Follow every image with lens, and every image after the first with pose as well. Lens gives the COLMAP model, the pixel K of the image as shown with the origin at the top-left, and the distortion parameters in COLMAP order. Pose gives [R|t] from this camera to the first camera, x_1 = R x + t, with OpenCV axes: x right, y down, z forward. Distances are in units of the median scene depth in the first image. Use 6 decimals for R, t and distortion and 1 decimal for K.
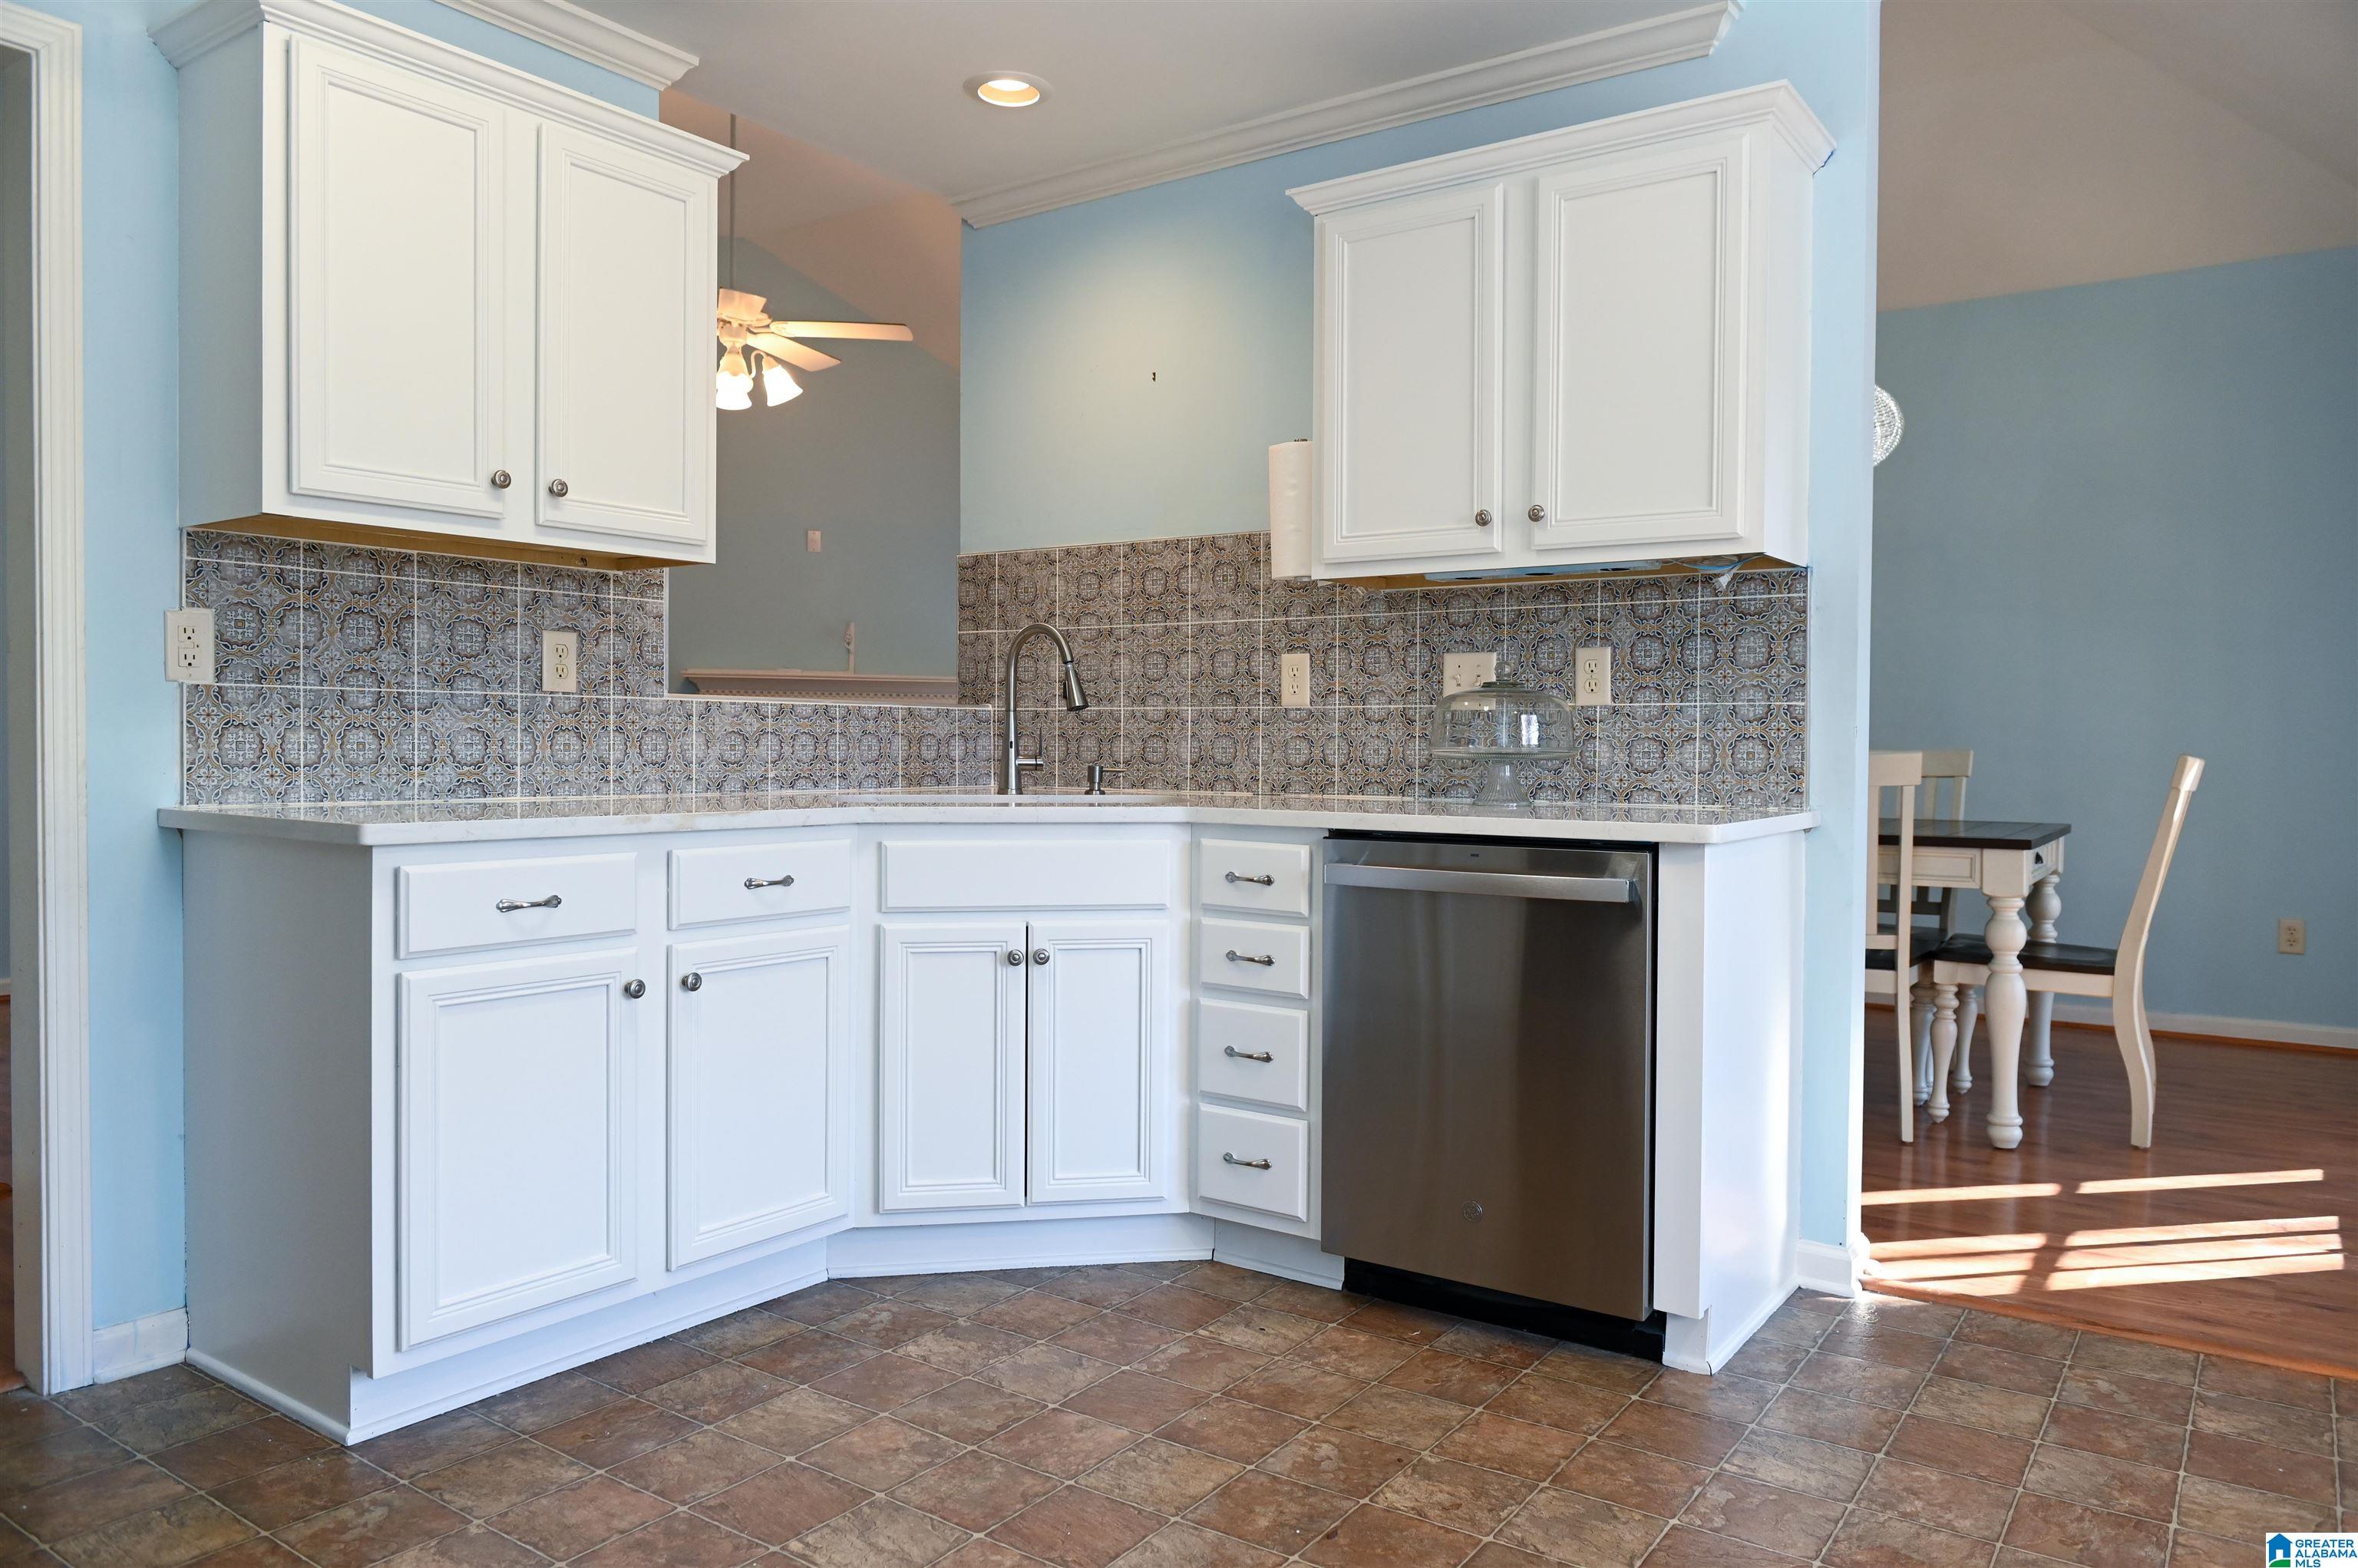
lens RADIAL K [[1589.1, 0, 1183.5], [0, 1589.1, 781.5], [0, 0, 1]] dist [-0.007277, -0.006065]
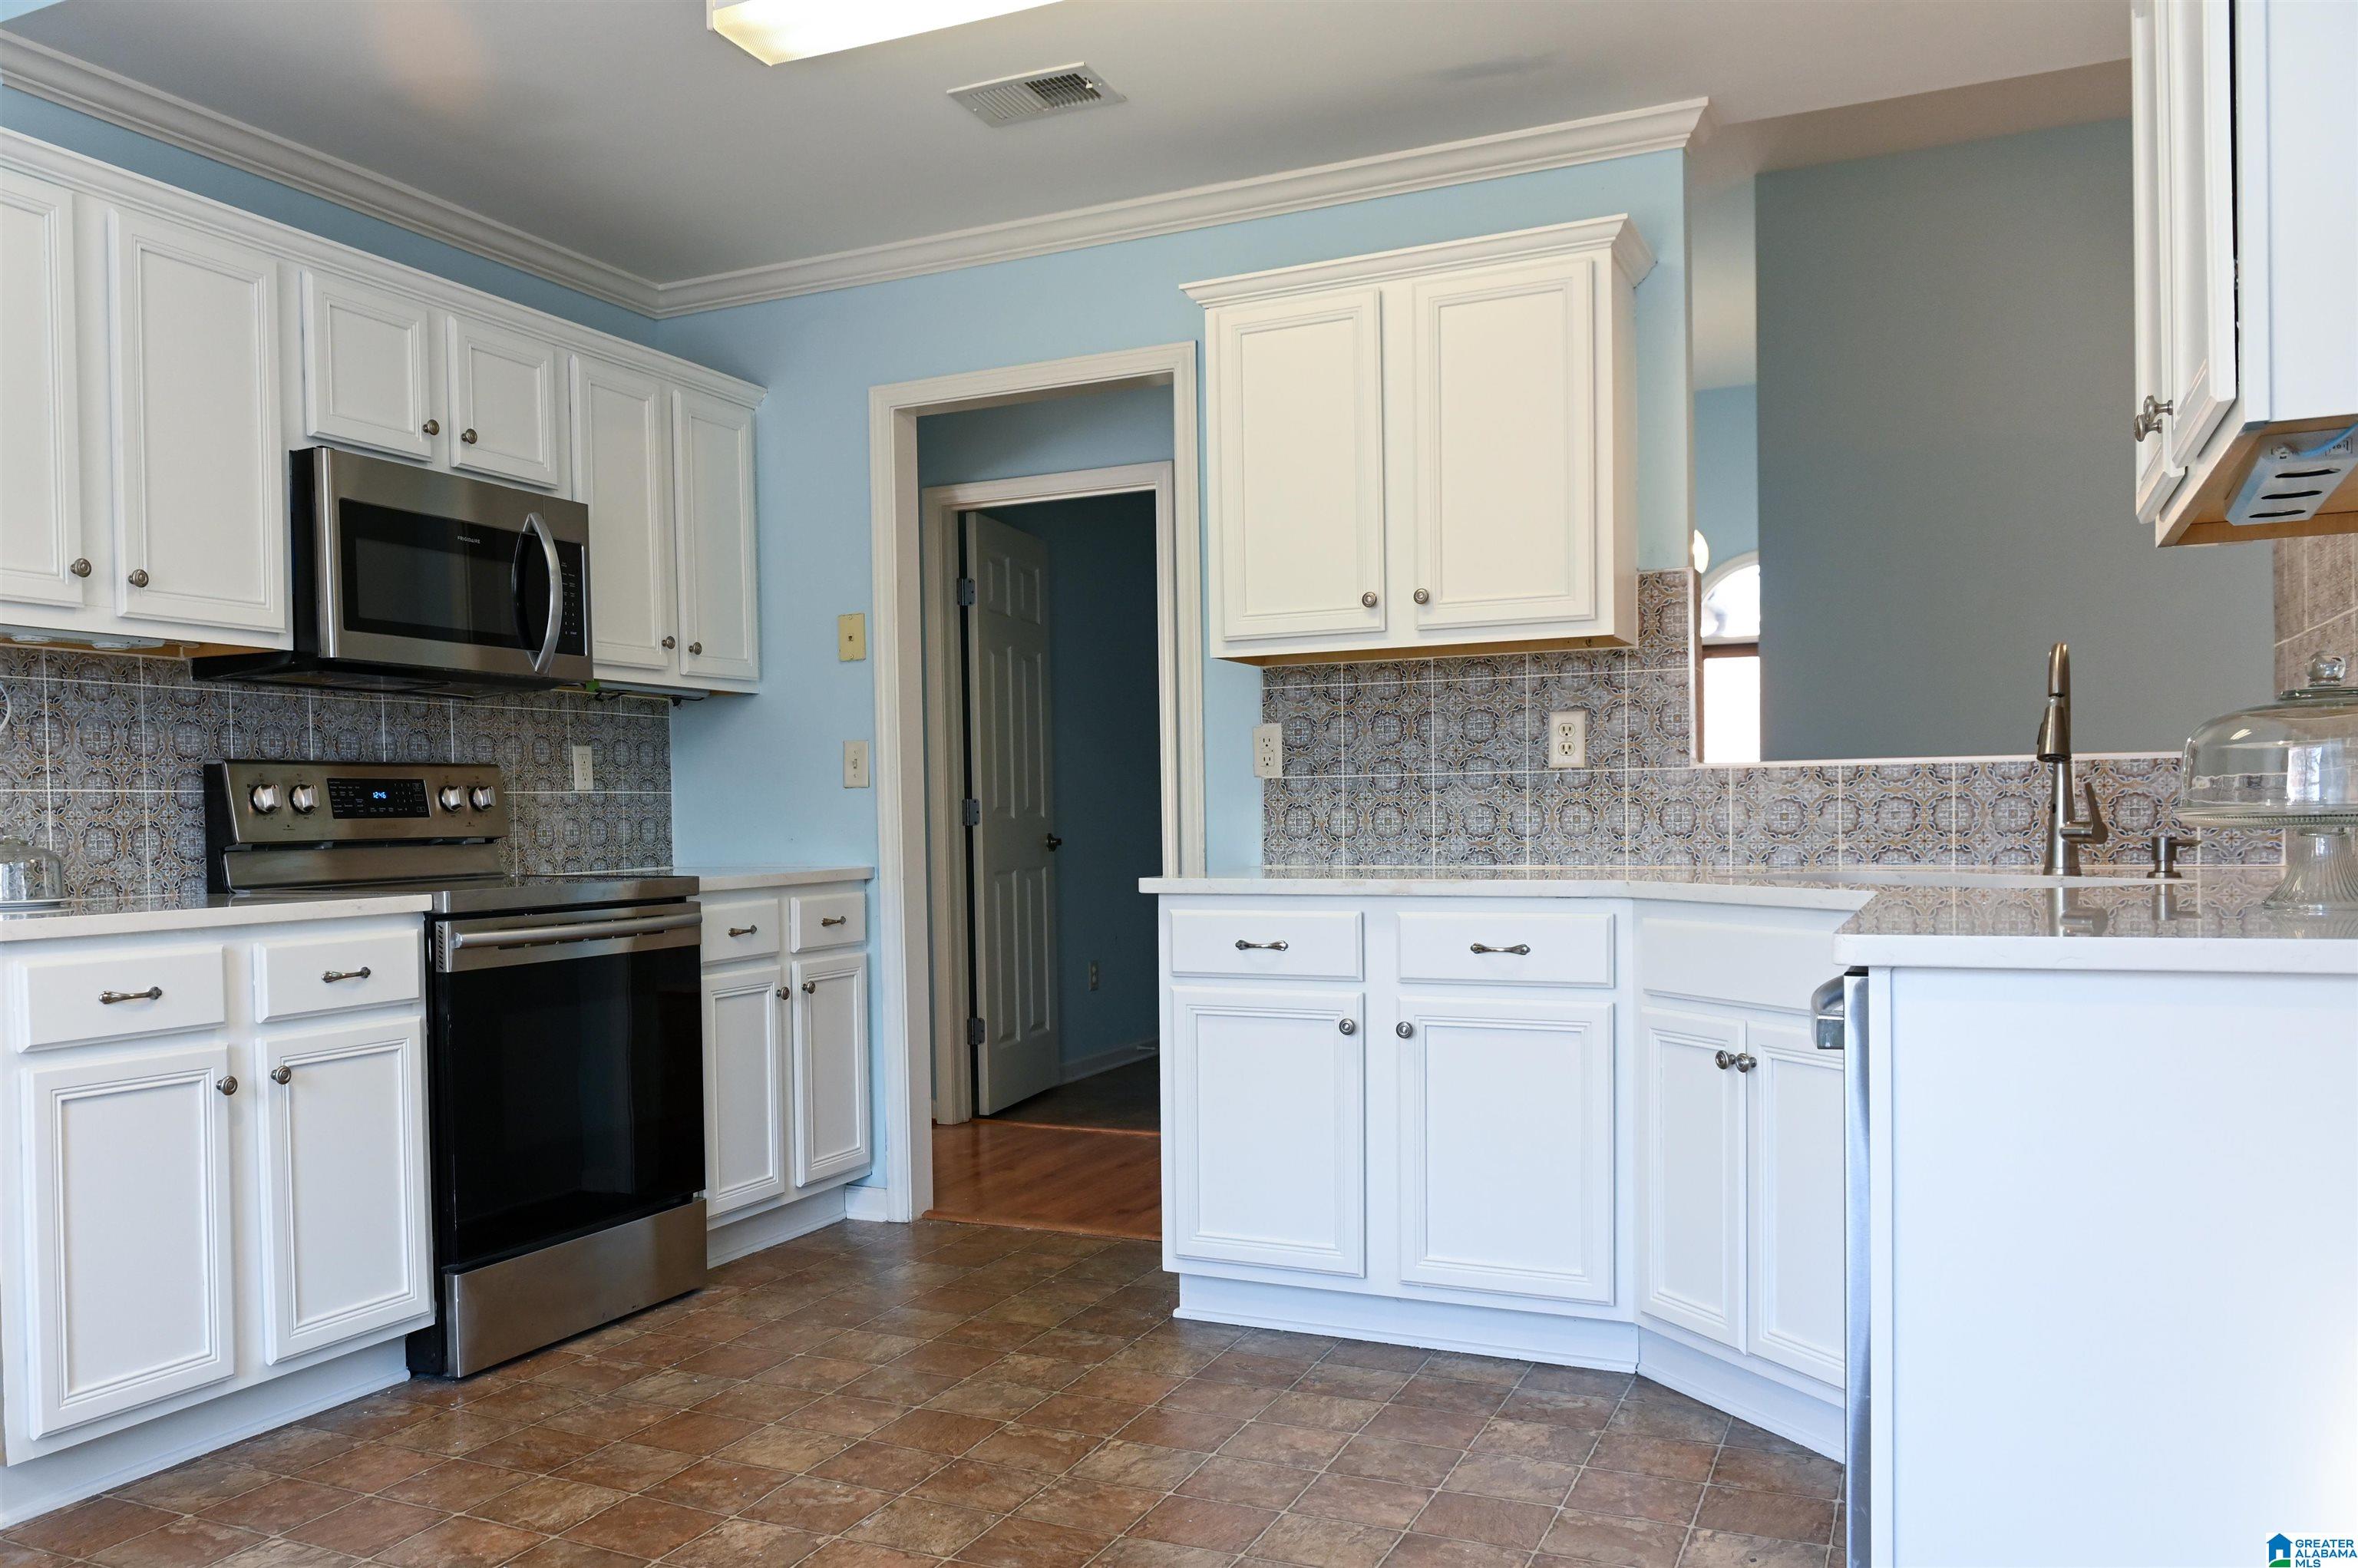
lens RADIAL K [[1852.7, 0, 1031.1], [0, 1852.7, 885.4], [0, 0, 1]] dist [-0.005788, -0.004224]
pose [[0.145916, 0.026369, -0.988946, 0.822633], [-0.008261, 0.999642, 0.025436, -0.006081], [0.989263, 0.004458, 0.146081, 0.476913]]
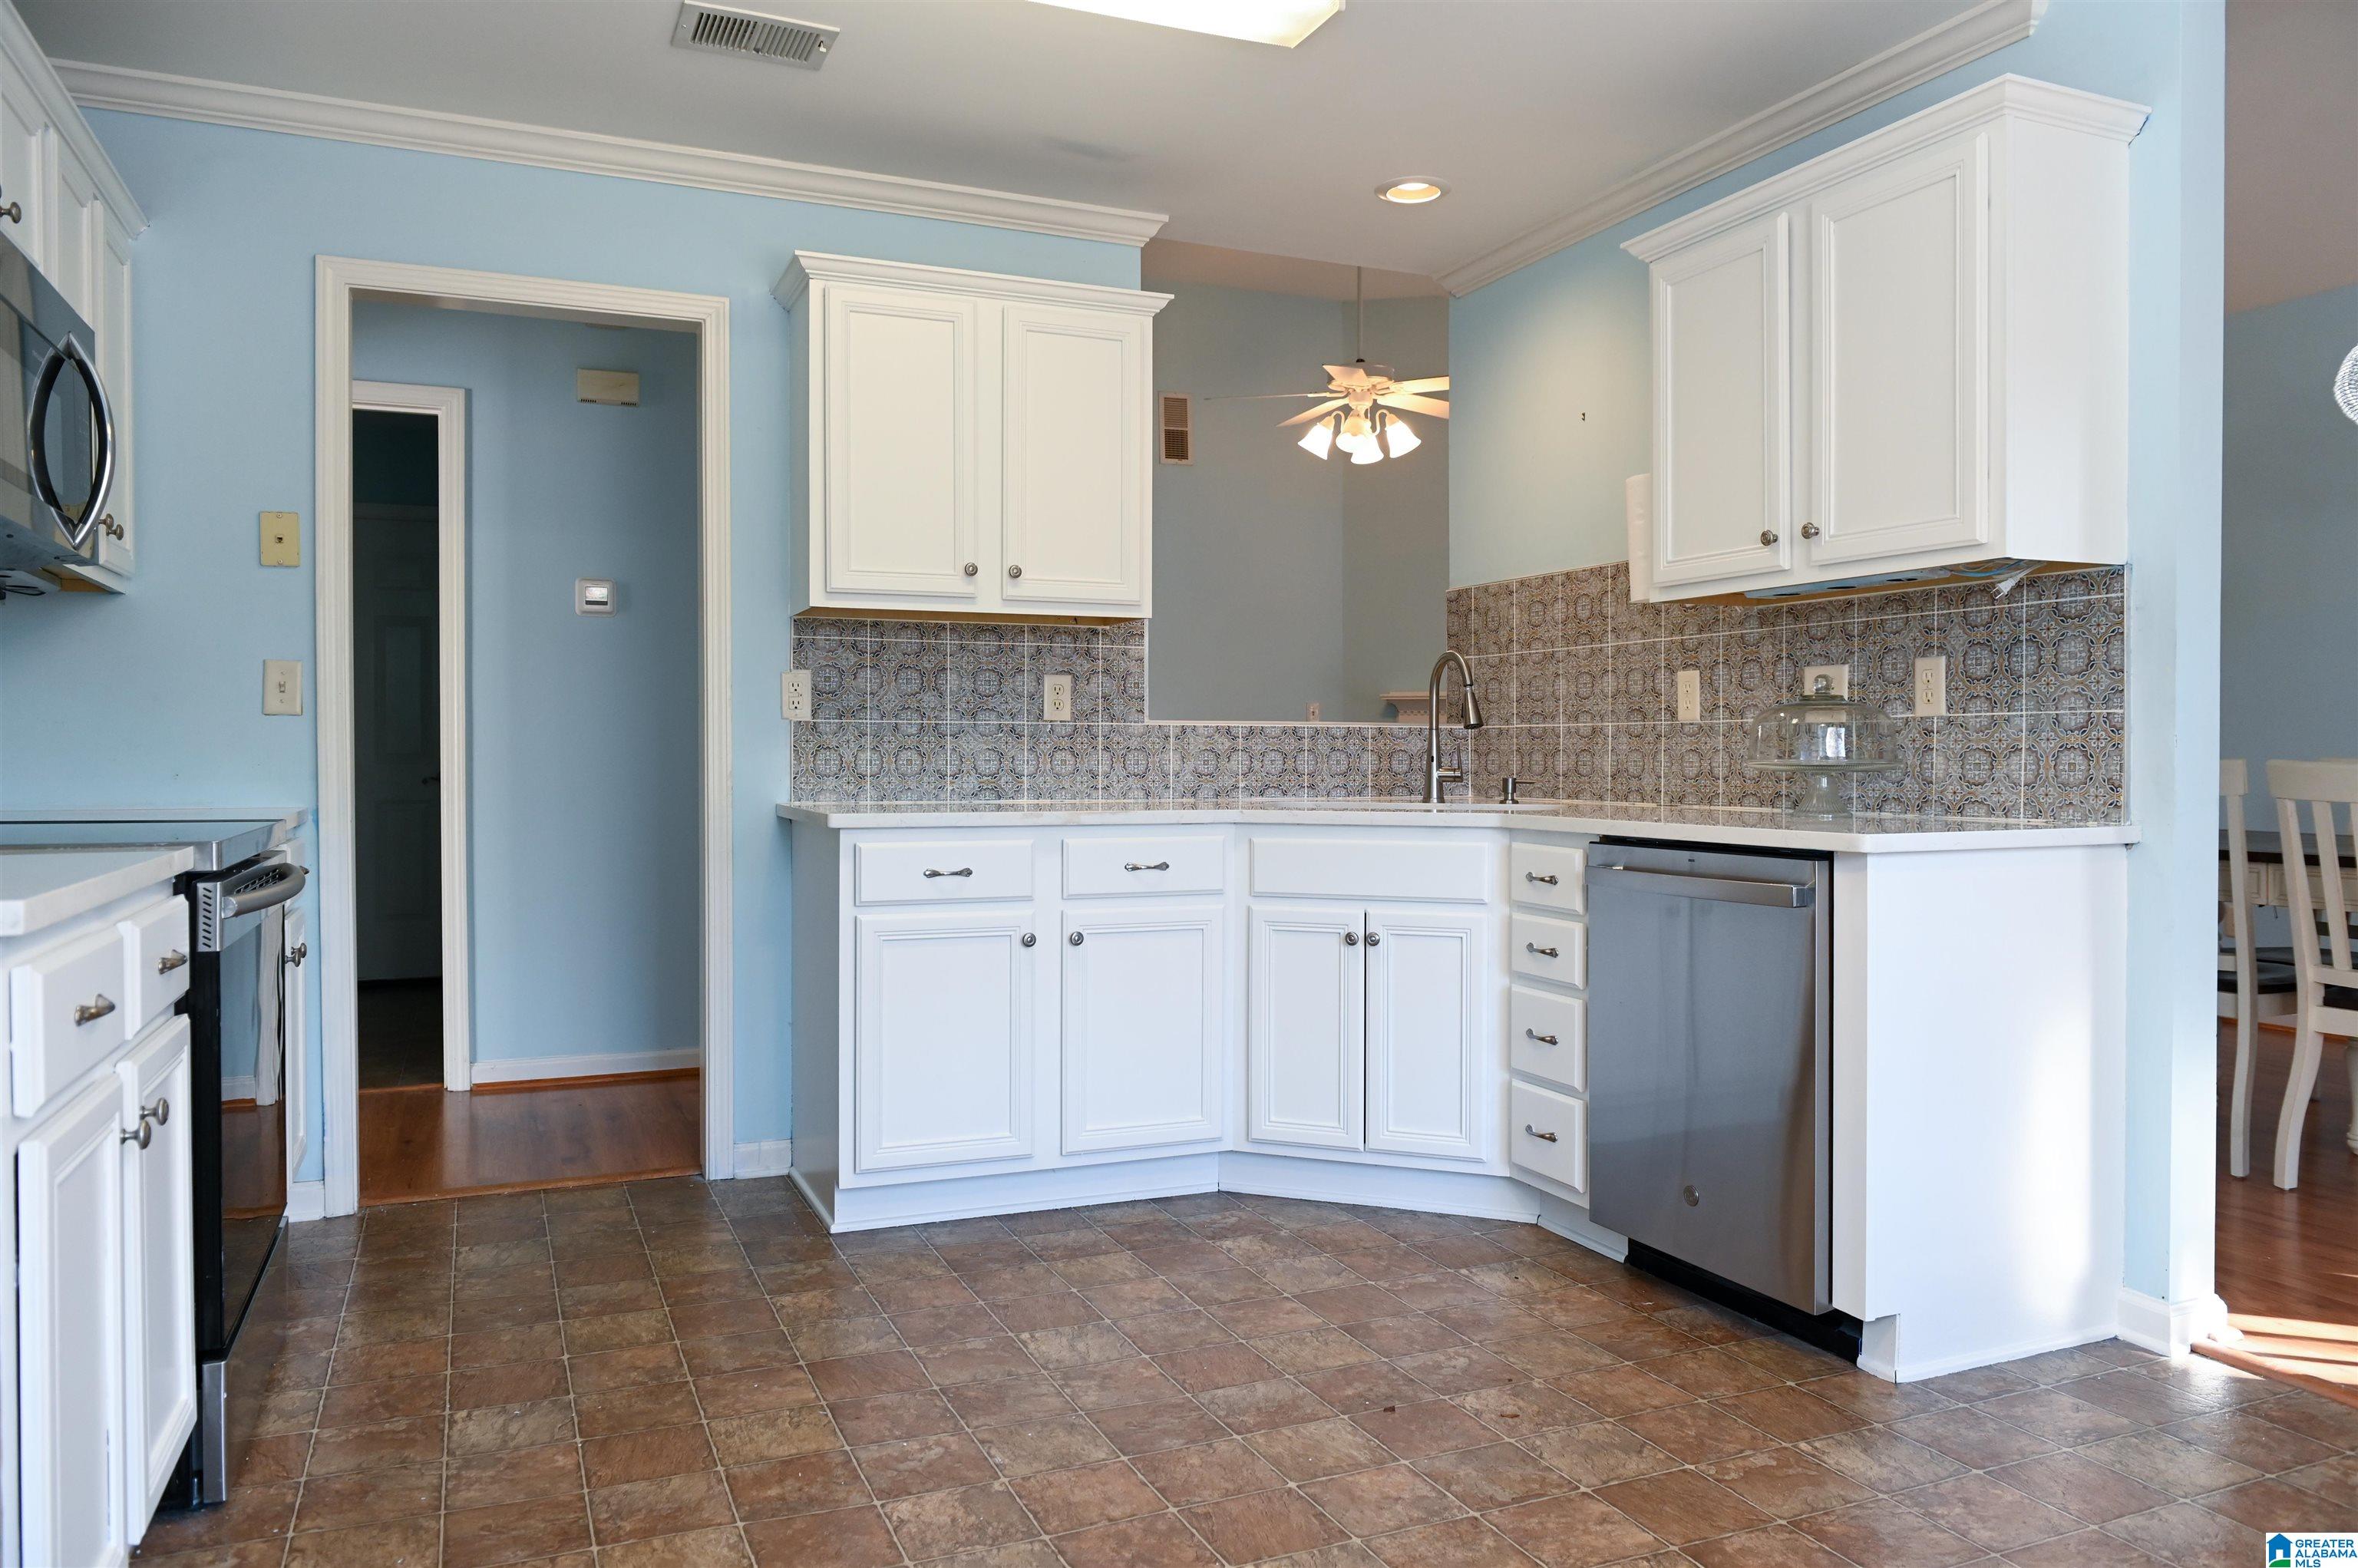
lens RADIAL K [[1613.1, 0, 1179.0], [0, 1613.1, 784.0], [0, 0, 1]] dist [-0.005459, -0.004136]
pose [[0.853264, 0.003474, -0.521467, 0.407512], [-0.008042, 0.999947, -0.006496, 0.004354], [0.521417, 0.009736, 0.853247, -0.094317]]
